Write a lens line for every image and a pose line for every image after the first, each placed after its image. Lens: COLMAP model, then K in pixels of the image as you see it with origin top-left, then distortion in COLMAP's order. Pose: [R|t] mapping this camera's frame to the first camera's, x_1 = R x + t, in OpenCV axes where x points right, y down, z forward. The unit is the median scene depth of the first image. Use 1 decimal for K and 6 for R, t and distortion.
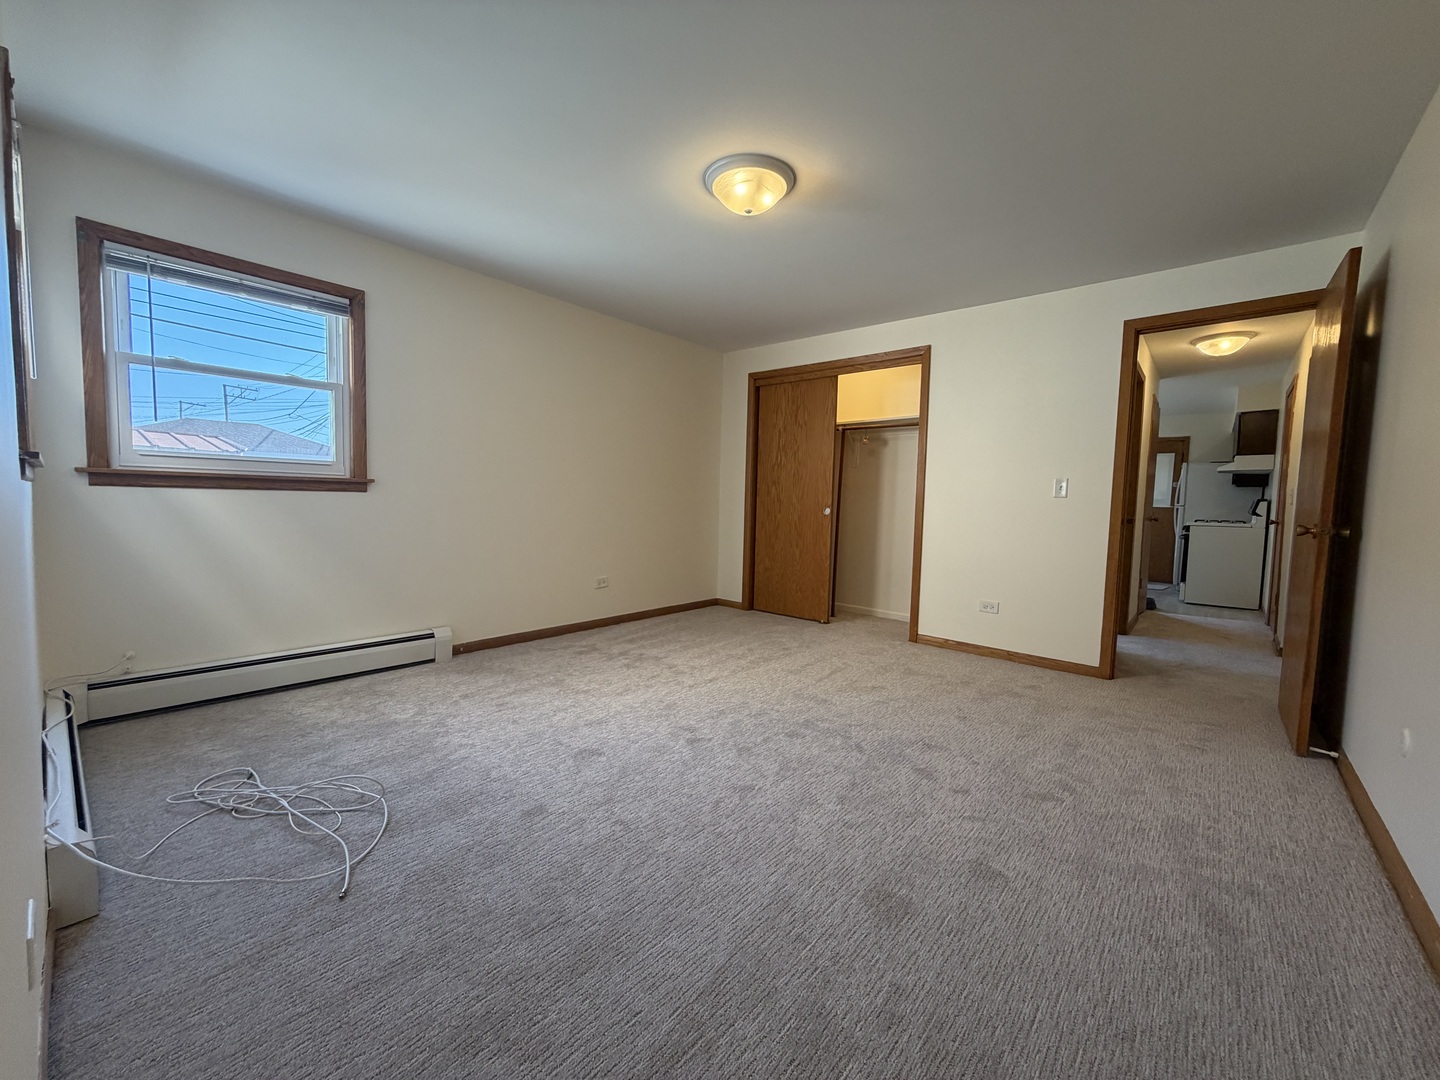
lens RADIAL K [[567.7, 0, 720.0], [0, 567.7, 540.0], [0, 0, 1]] dist [-0.001052, 0.000147]
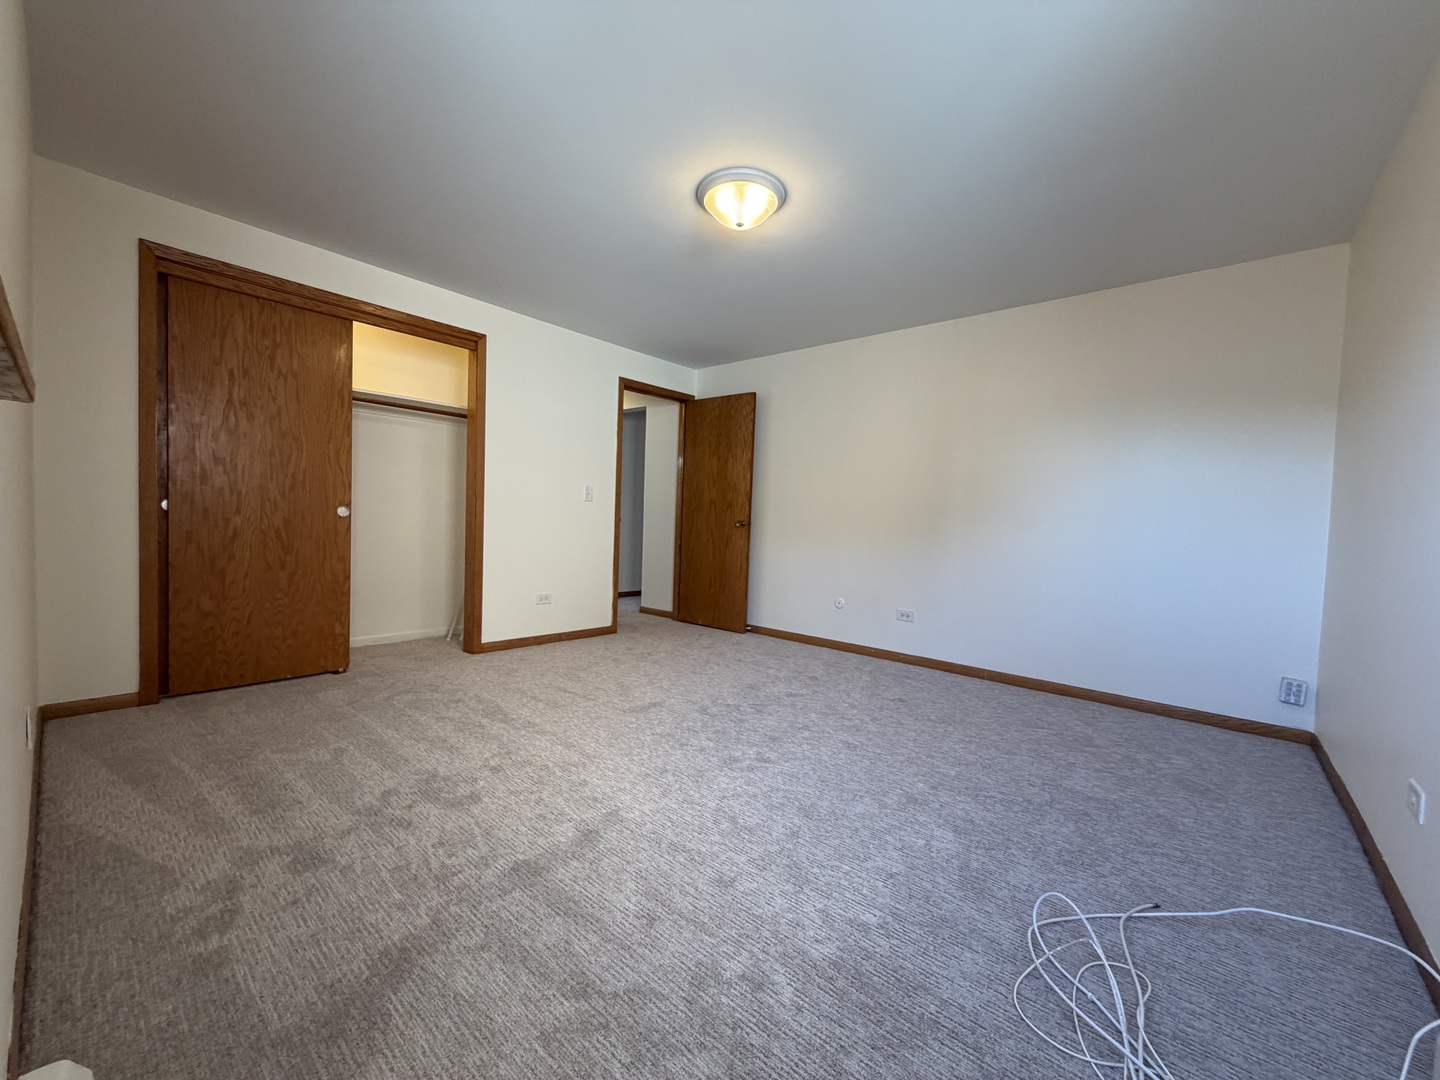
lens RADIAL K [[567.7, 0, 720.0], [0, 567.7, 540.0], [0, 0, 1]] dist [-0.001052, 0.000147]
pose [[0.011364, -0.065302, 0.997801, -0.669577], [0.033458, 0.997331, 0.064891, -0.060469], [-0.999376, 0.032647, 0.013518, 0.702792]]
